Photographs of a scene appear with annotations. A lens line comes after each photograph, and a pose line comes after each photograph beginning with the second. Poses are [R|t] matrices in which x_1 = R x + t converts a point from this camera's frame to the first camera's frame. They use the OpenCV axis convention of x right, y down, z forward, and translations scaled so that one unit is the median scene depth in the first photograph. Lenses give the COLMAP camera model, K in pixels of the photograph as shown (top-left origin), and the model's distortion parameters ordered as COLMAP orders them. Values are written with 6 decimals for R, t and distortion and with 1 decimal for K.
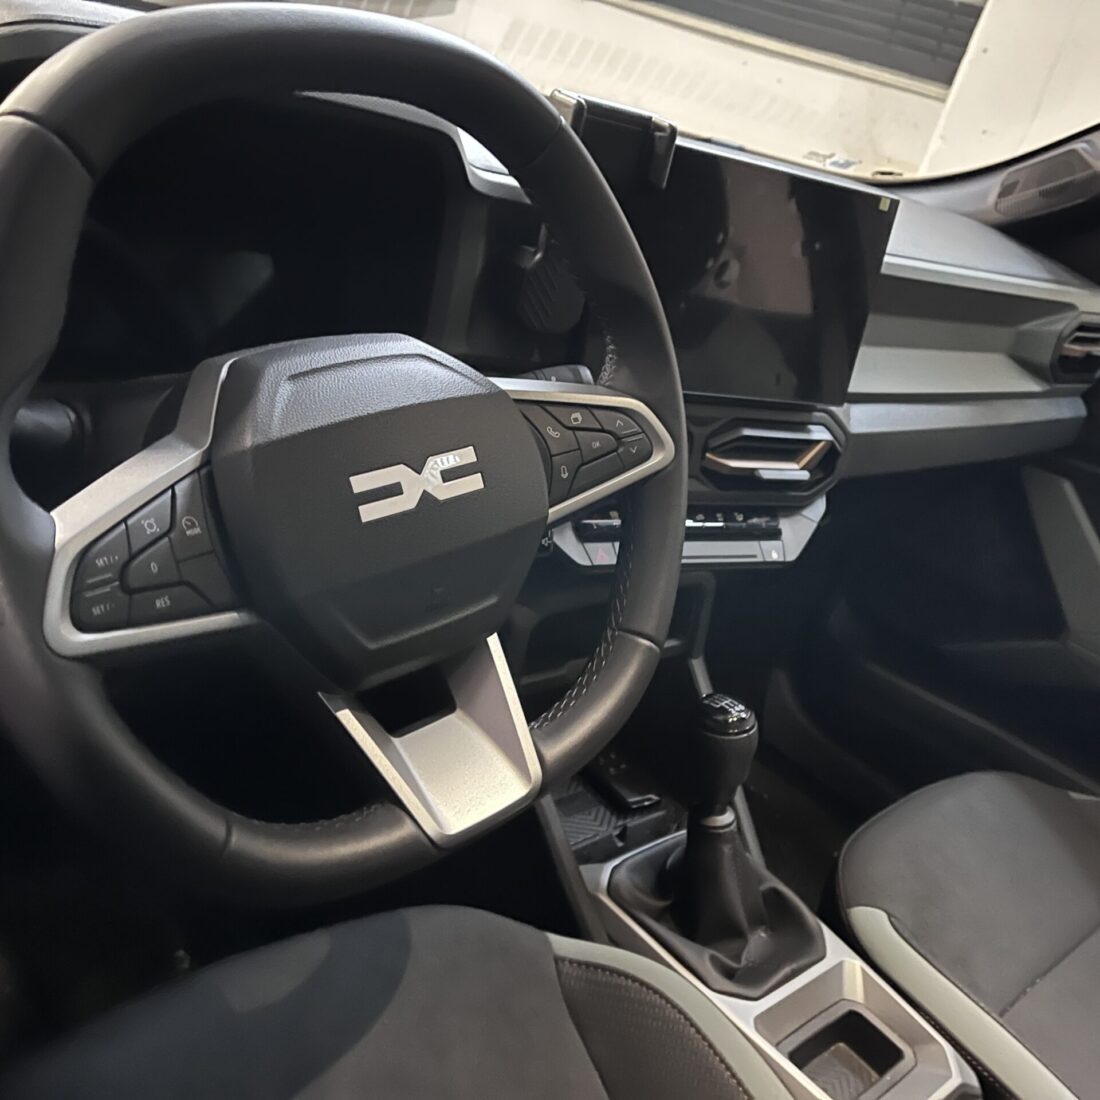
lens RADIAL K [[1126.5, 0, 532.7], [0, 1126.5, 541.2], [0, 0, 1]] dist [0.025892, 0.000000]
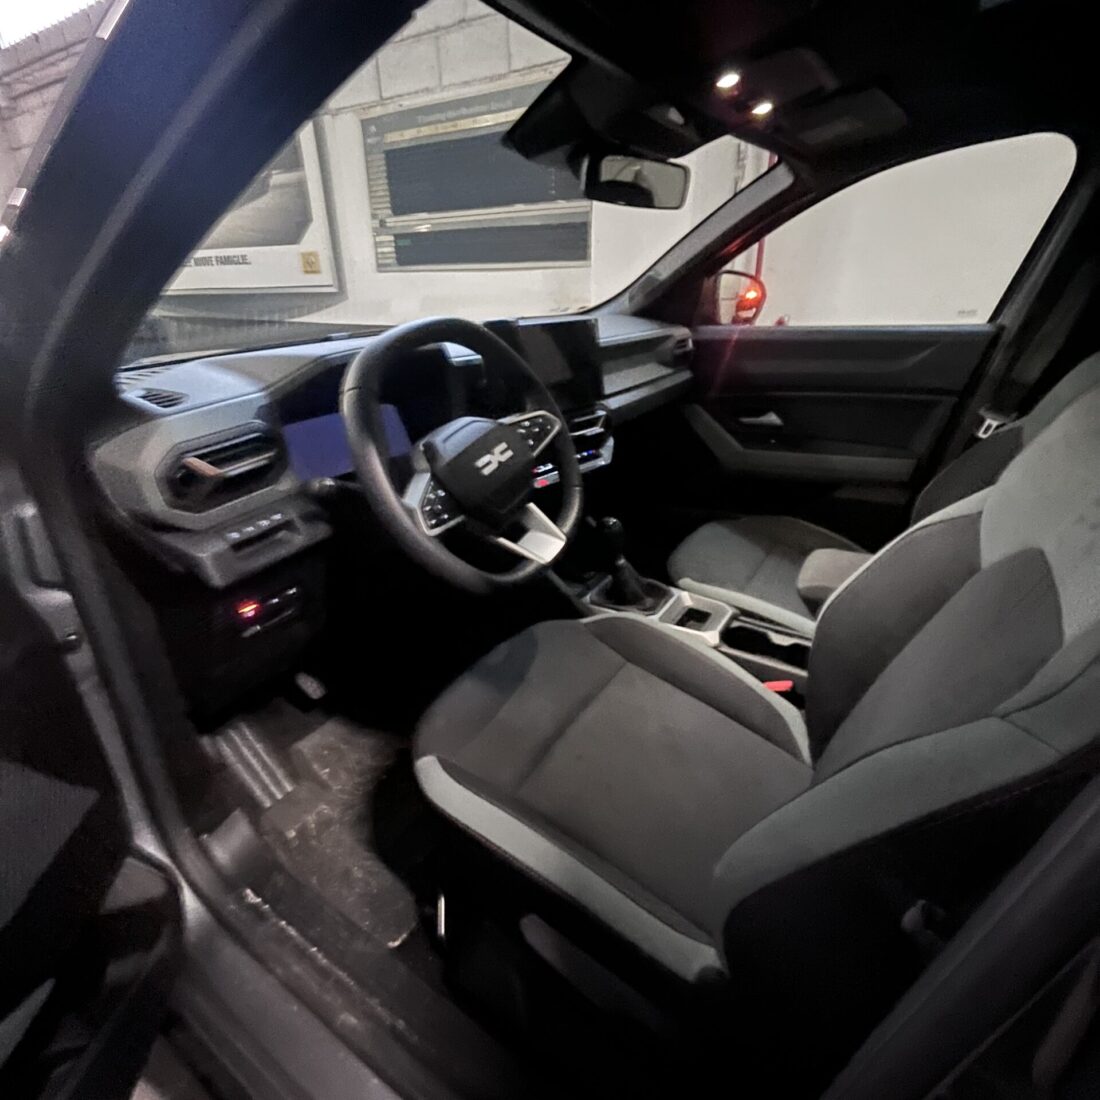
lens RADIAL K [[595.8, 0, 545.4], [0, 595.8, 547.3], [0, 0, 1]] dist [-0.005056, 0.001446]
pose [[0.921154, -0.370147, 0.120280, -0.155129], [0.367331, 0.928971, 0.045624, 0.089567], [-0.128624, 0.002155, 0.991691, -0.366421]]
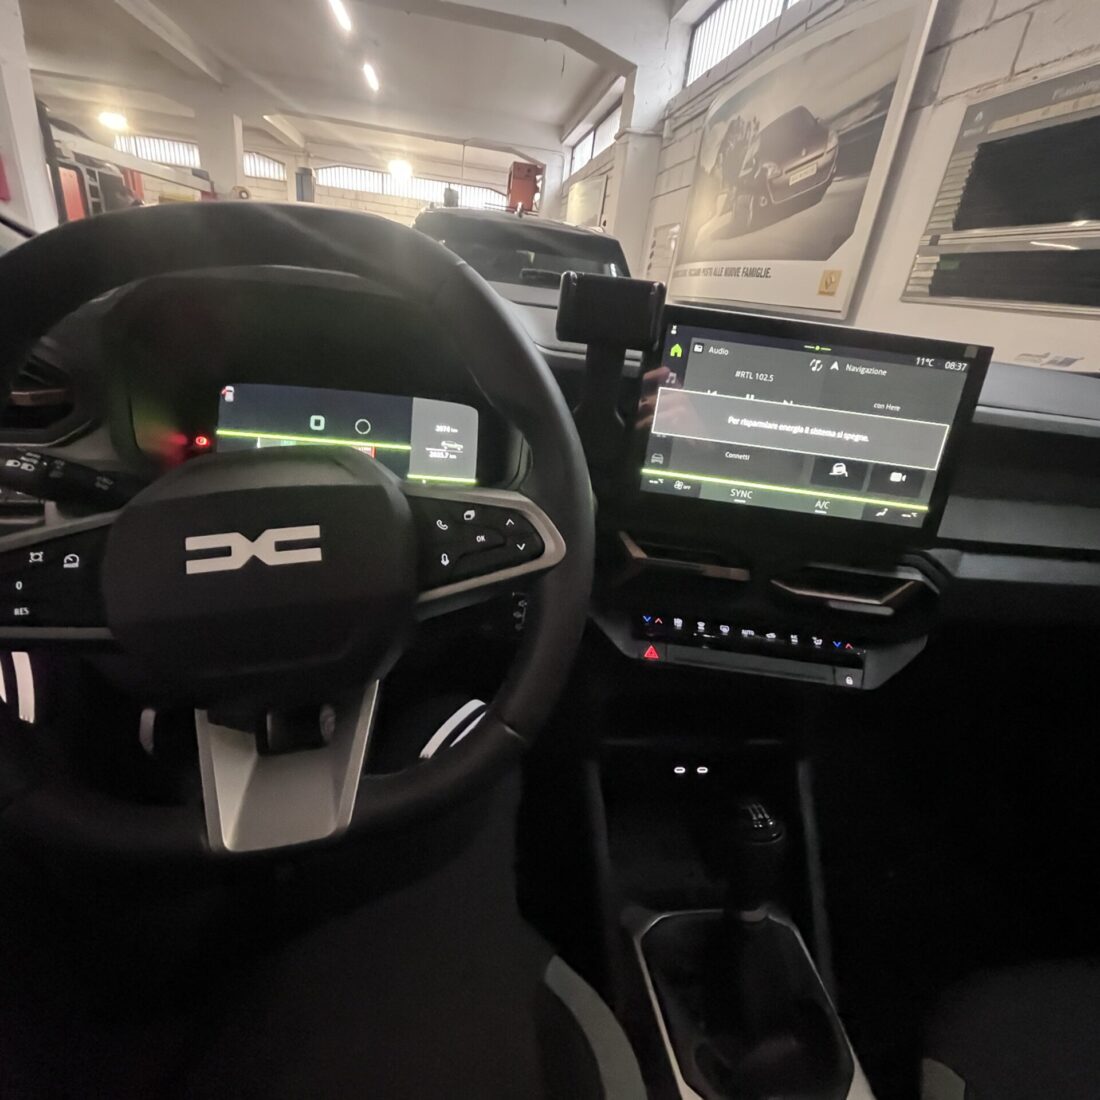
lens RADIAL K [[595.8, 0, 547.7], [0, 595.8, 554.2], [0, 0, 1]] dist [-0.005056, 0.001446]
pose [[0.822649, 0.062591, -0.565093, 0.320106], [-0.136645, 0.986555, -0.089652, -0.019249], [0.551884, 0.150970, 0.820141, 0.389095]]
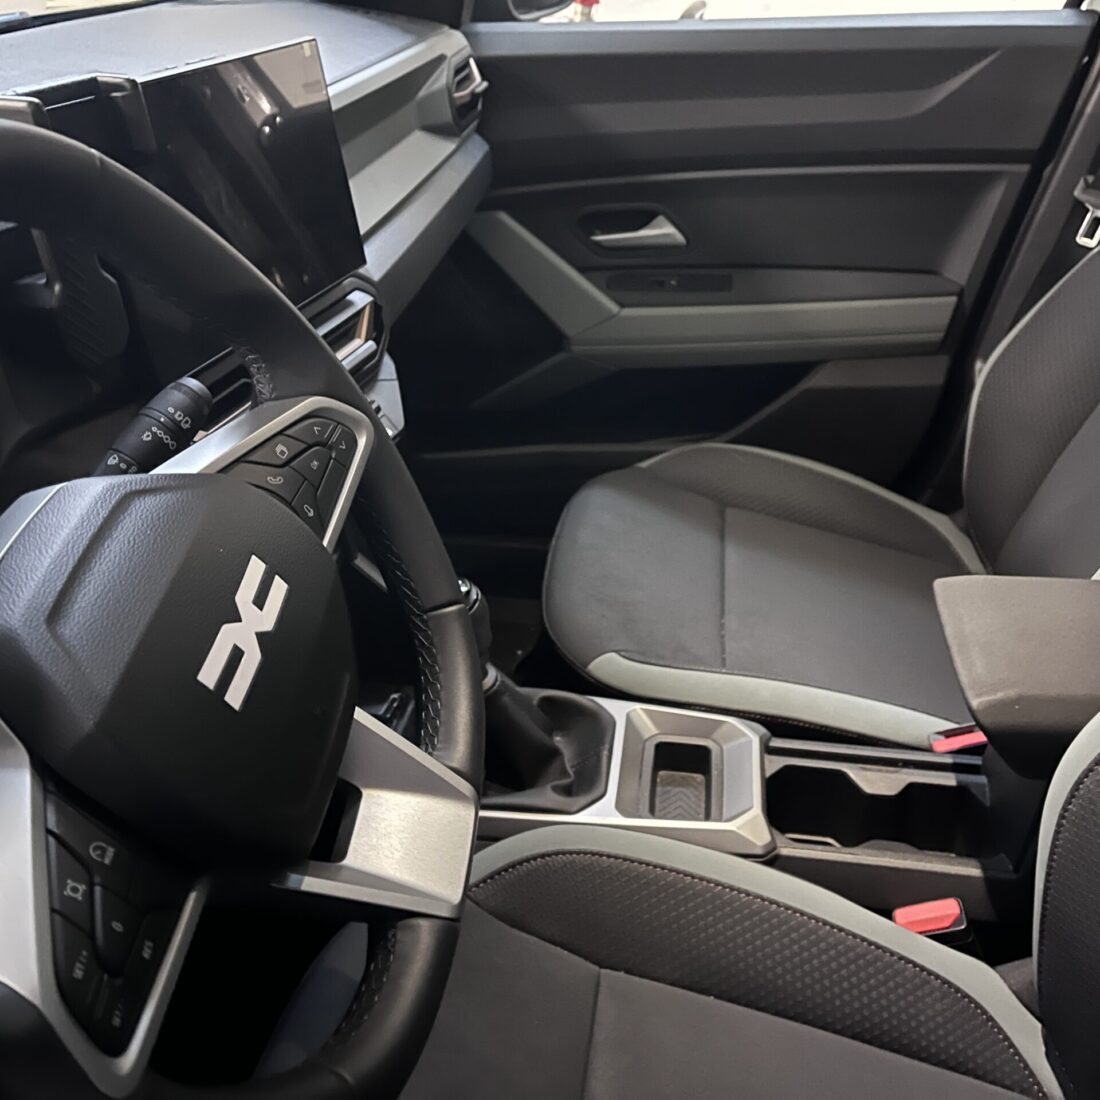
lens RADIAL K [[1126.5, 0, 529.4], [0, 1126.5, 547.8], [0, 0, 1]] dist [0.025892, 0.000000]
pose [[0.735391, -0.556150, 0.387166, -0.145732], [0.467467, 0.829979, 0.304320, -0.159990], [-0.490587, -0.042807, 0.870340, 0.084945]]
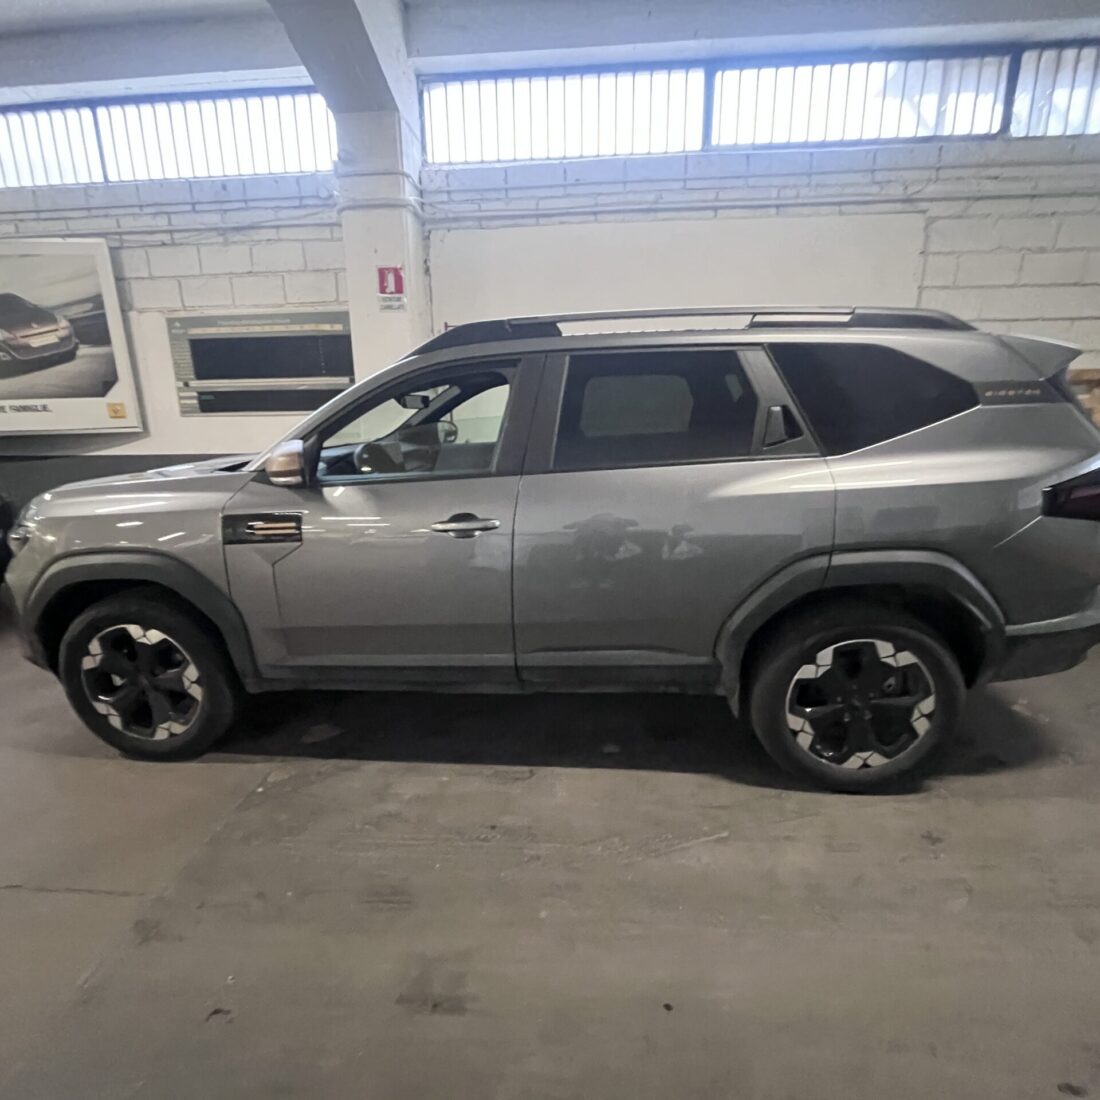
lens RADIAL K [[595.8, 0, 548.1], [0, 595.8, 551.7], [0, 0, 1]] dist [-0.005056, 0.001446]
pose [[0.680625, -0.444927, 0.582056, -1.539541], [0.490167, 0.867014, 0.089574, 0.381114], [-0.544505, 0.224339, 0.808200, -2.314796]]
